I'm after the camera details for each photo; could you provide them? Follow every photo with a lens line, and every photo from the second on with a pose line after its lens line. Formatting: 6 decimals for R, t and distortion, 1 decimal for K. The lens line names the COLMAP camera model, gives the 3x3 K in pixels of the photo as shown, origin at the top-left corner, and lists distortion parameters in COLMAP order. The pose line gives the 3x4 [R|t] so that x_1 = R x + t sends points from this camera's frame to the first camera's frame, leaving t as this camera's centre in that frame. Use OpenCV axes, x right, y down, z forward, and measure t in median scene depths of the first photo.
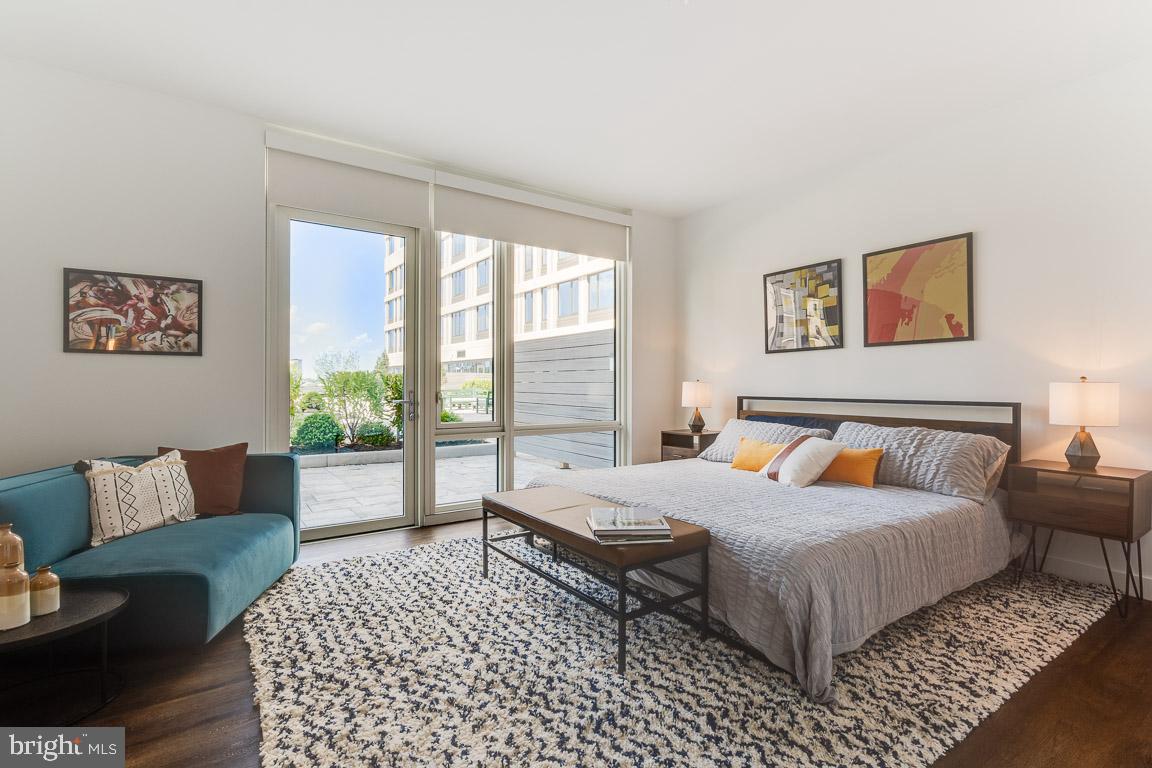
lens RADIAL K [[535.0, 0, 576.0], [0, 535.0, 384.0], [0, 0, 1]] dist [-0.002130, -0.000499]
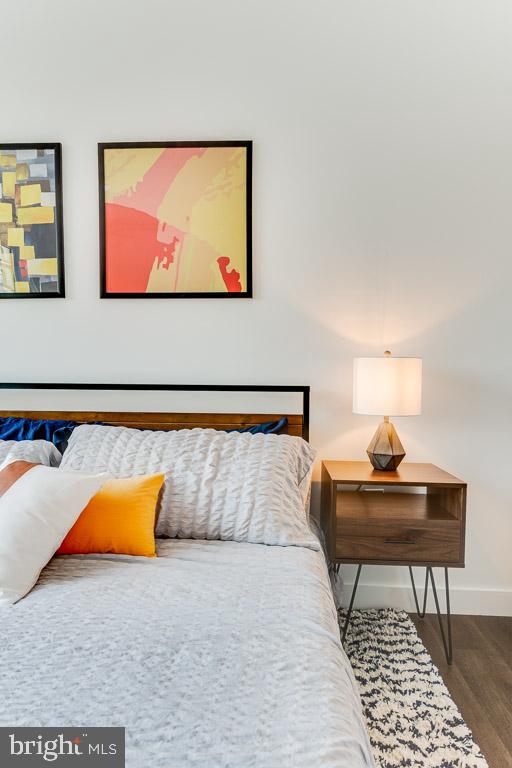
lens RADIAL K [[525.5, 0, 256.0], [0, 525.5, 384.0], [0, 0, 1]] dist [0.030708, -0.000394]
pose [[0.608323, -0.016598, 0.793516, 0.203868], [-0.009194, 0.999567, 0.027956, 0.012671], [-0.793636, -0.024302, 0.607907, 0.599319]]
